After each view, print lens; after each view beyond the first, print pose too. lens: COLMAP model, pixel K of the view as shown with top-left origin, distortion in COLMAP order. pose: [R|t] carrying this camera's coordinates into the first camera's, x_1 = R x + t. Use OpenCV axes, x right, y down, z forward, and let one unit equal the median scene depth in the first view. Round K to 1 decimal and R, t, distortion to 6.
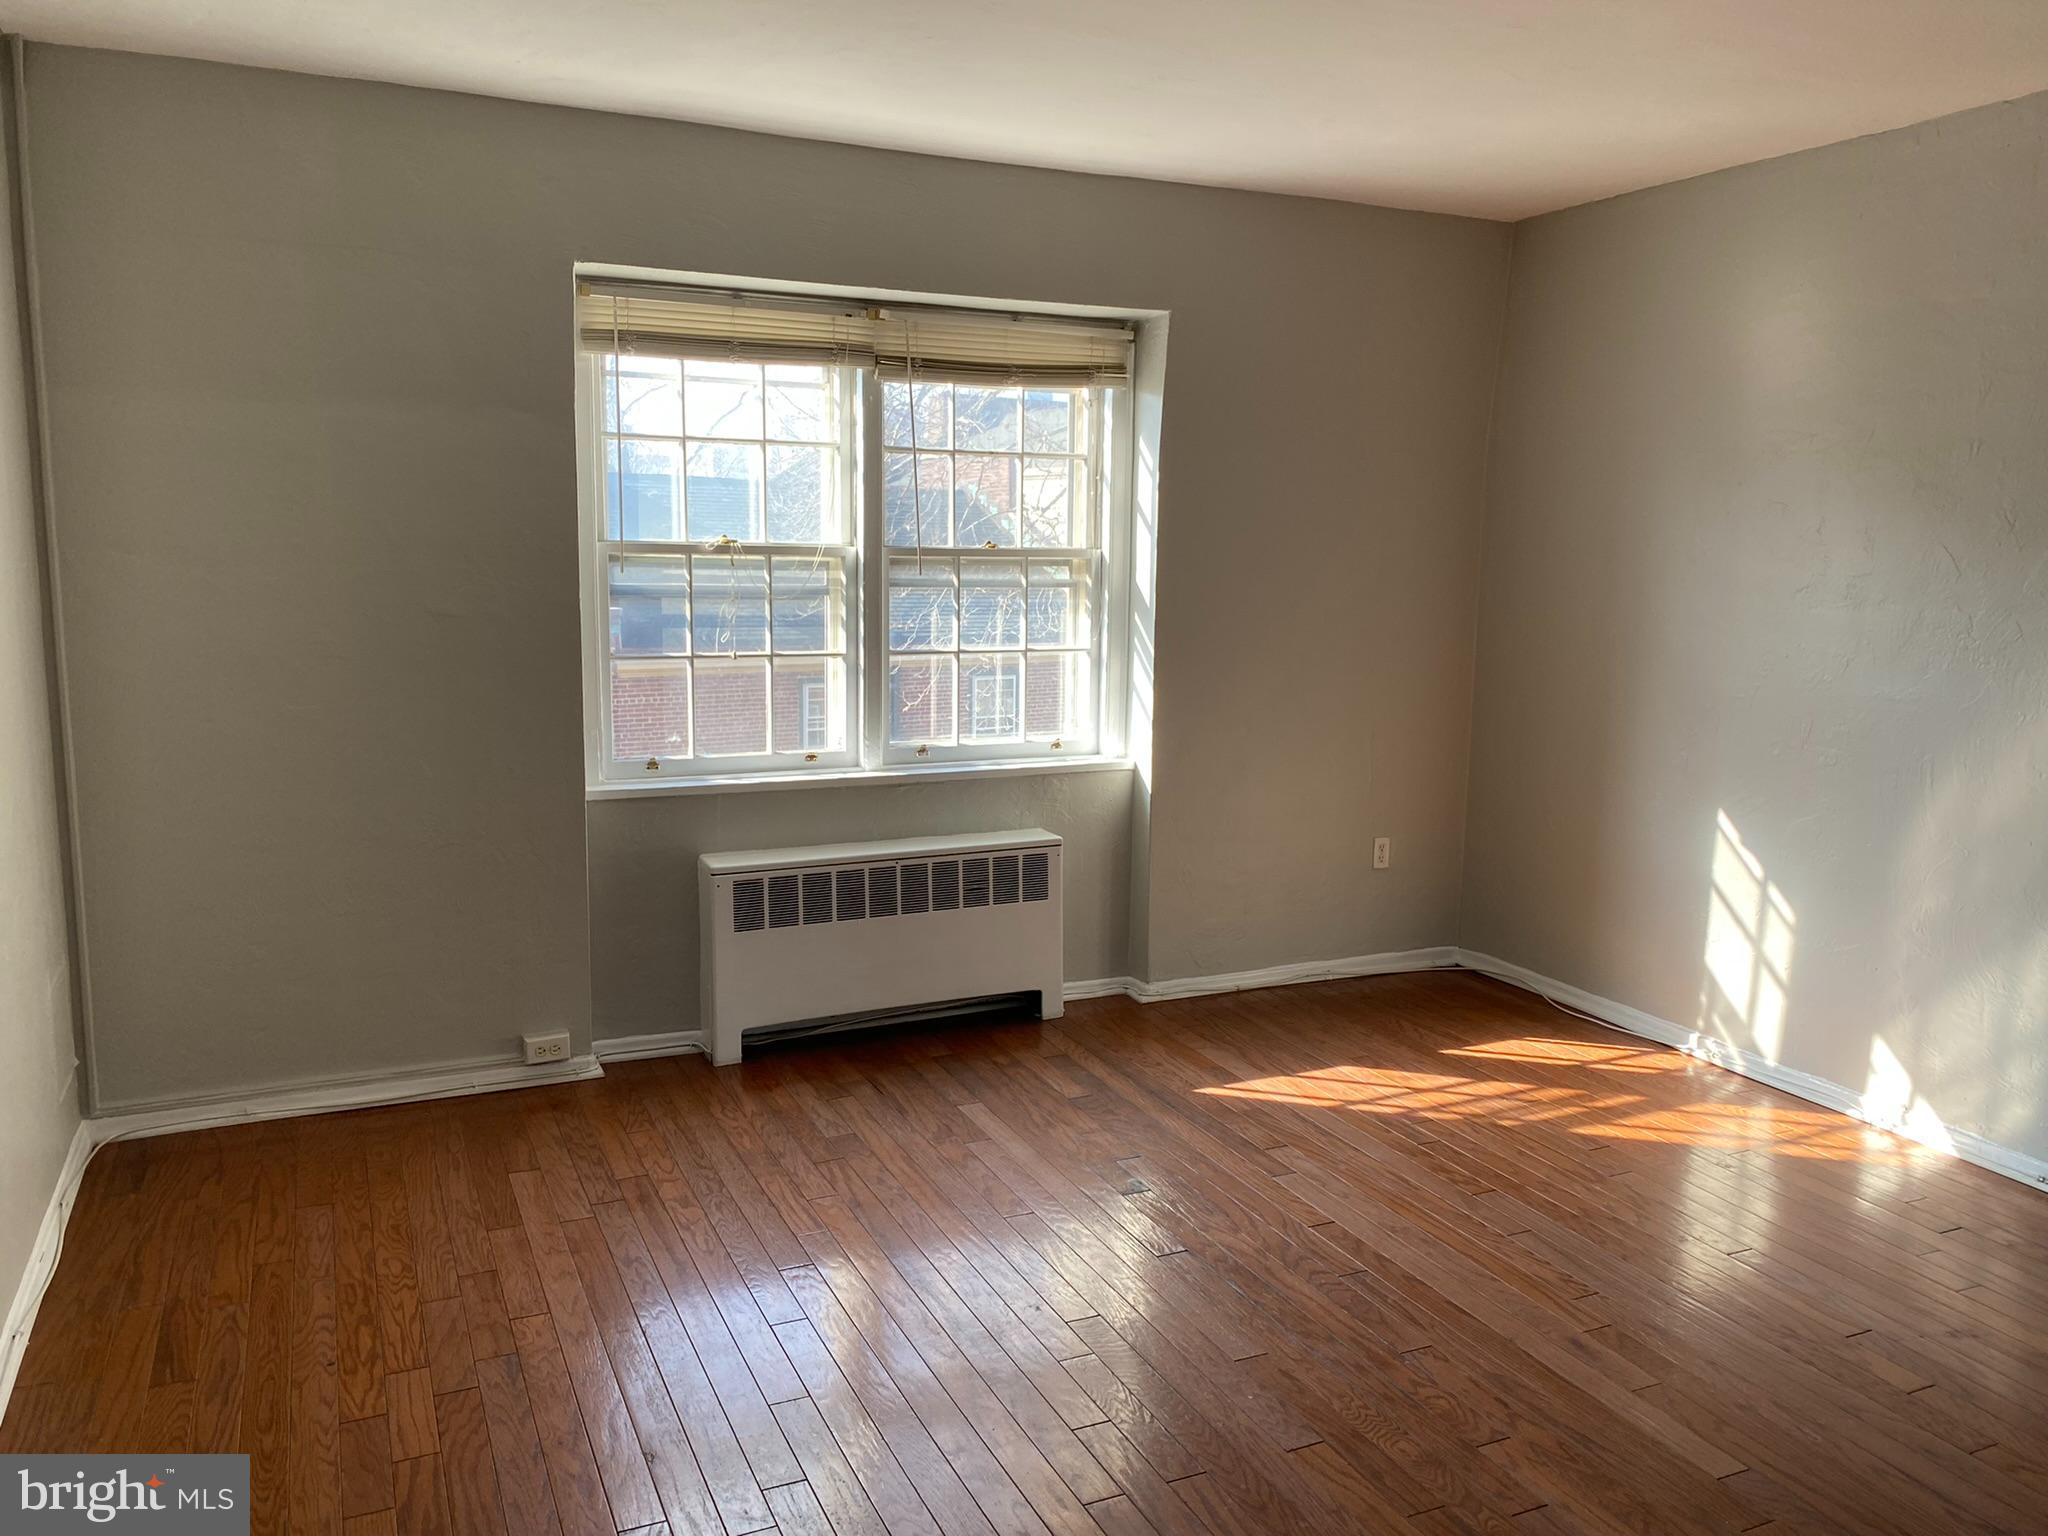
lens RADIAL K [[1543.1, 0, 1024.0], [0, 1543.1, 768.0], [0, 0, 1]] dist [0.133061, -0.230510]
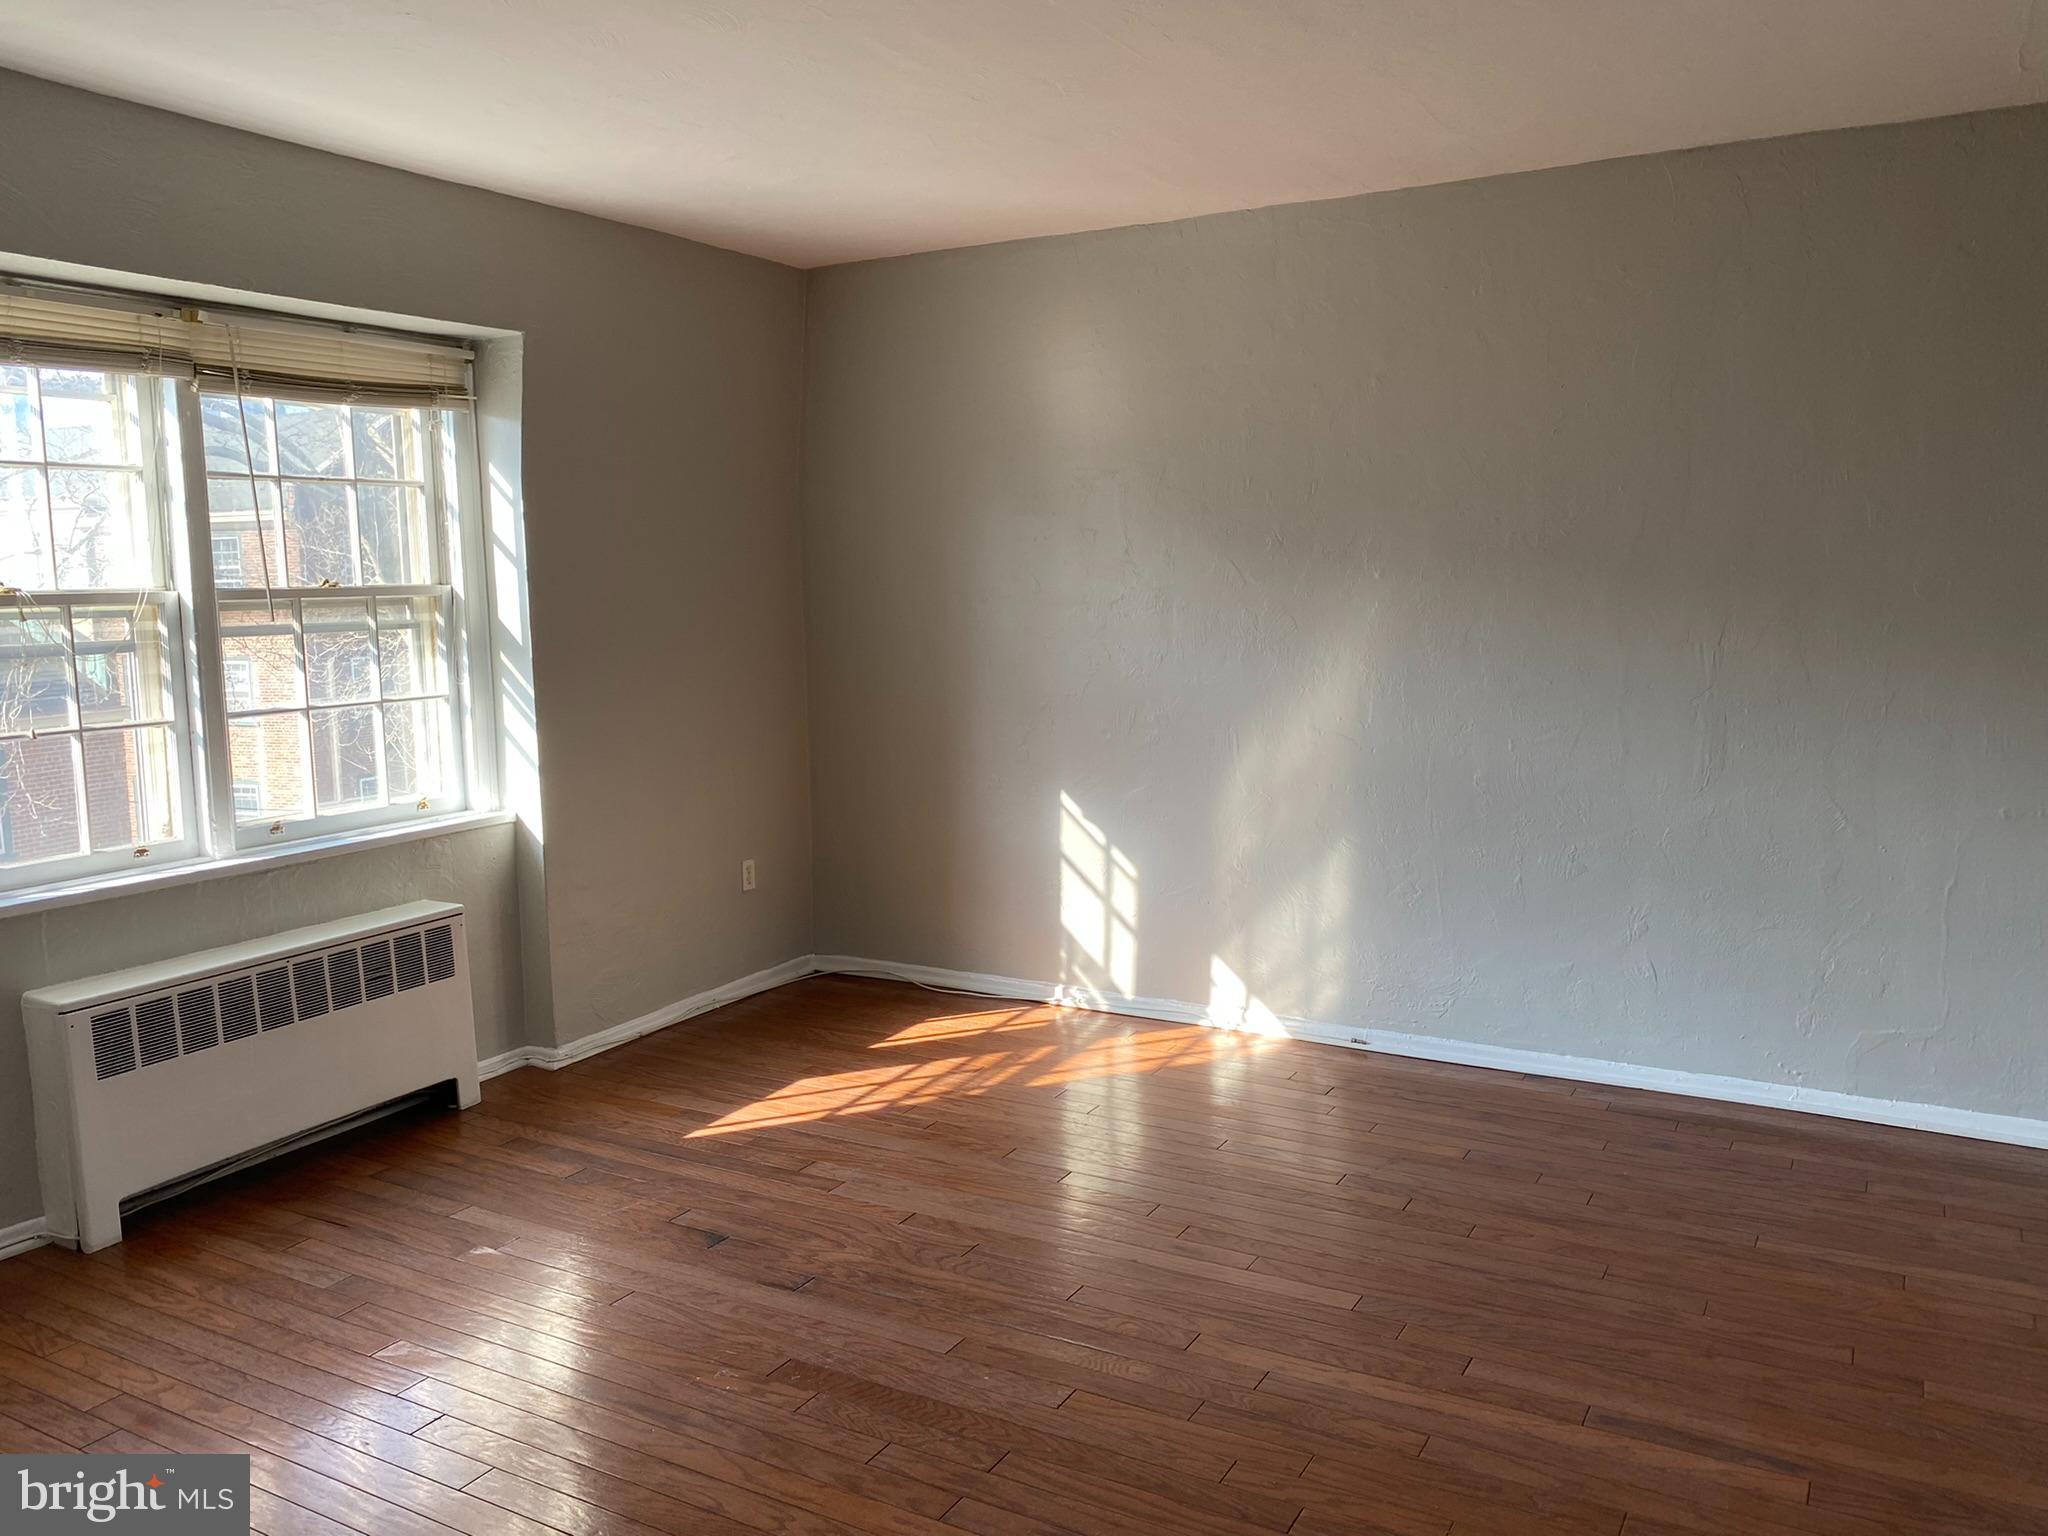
lens RADIAL K [[1571.9, 0, 1024.0], [0, 1571.9, 768.0], [0, 0, 1]] dist [0.078433, -0.118779]
pose [[0.812493, -0.101188, 0.574122, -0.241823], [0.115032, 0.993286, 0.012272, -0.007817], [-0.571509, 0.056072, 0.818678, 0.054362]]
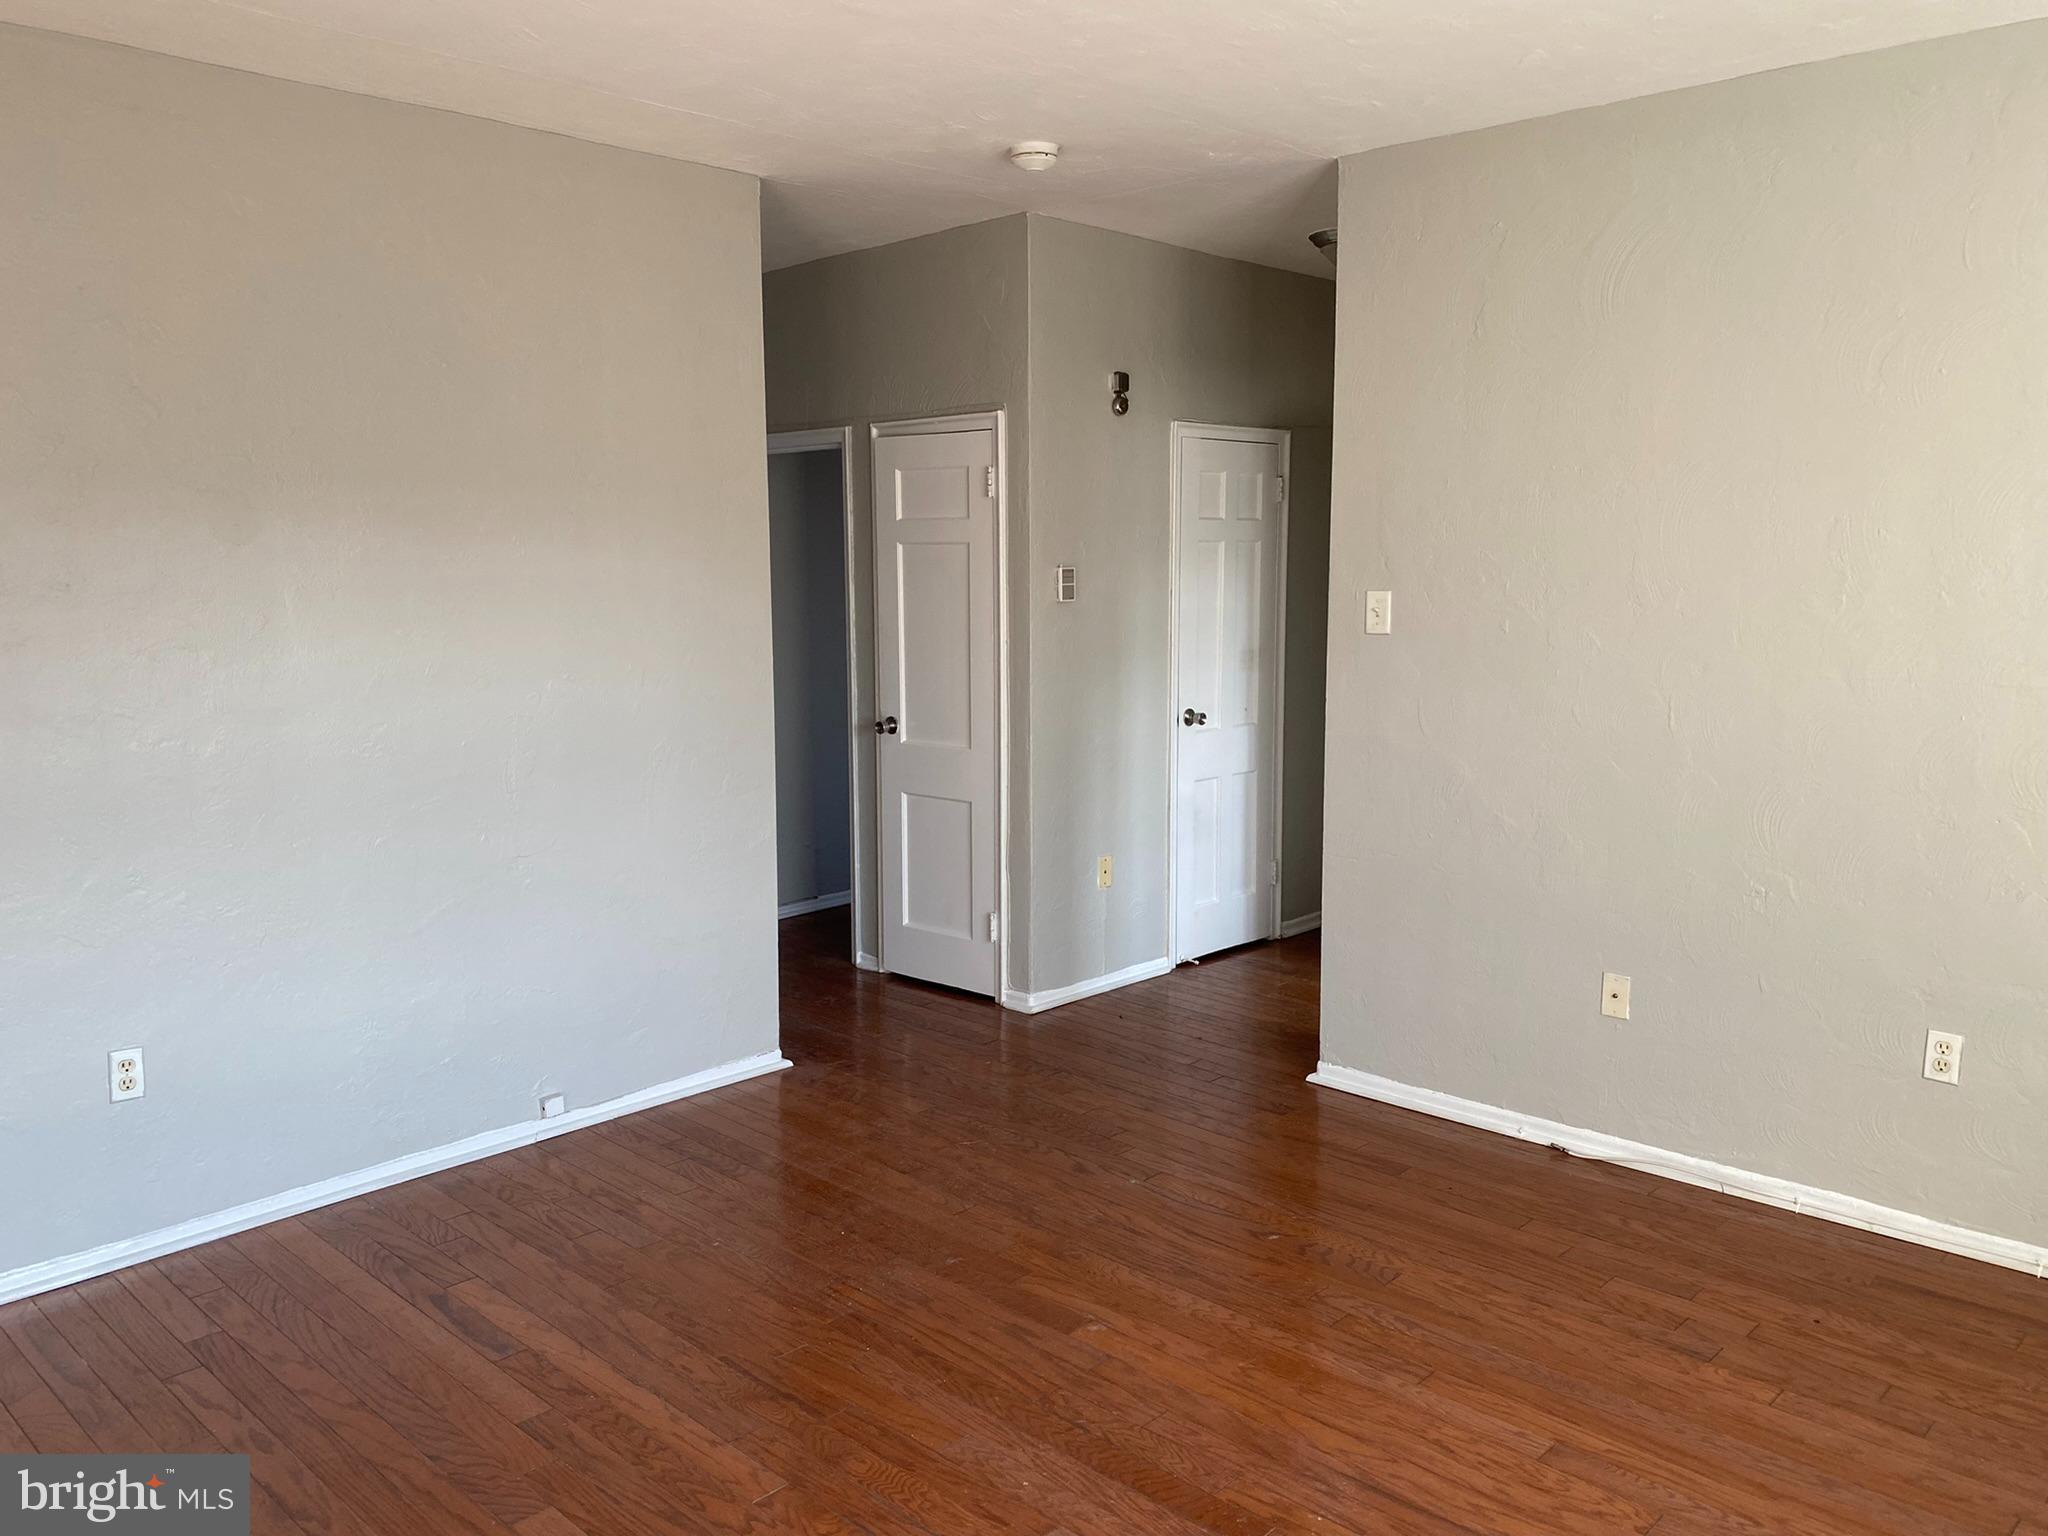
lens RADIAL K [[1543.1, 0, 1024.0], [0, 1543.1, 768.0], [0, 0, 1]] dist [0.133061, -0.230510]
pose [[-0.928941, 0.044883, -0.367498, 0.278588], [-0.060007, 0.961246, 0.269081, -0.153691], [0.365333, 0.272012, -0.890248, 1.021557]]
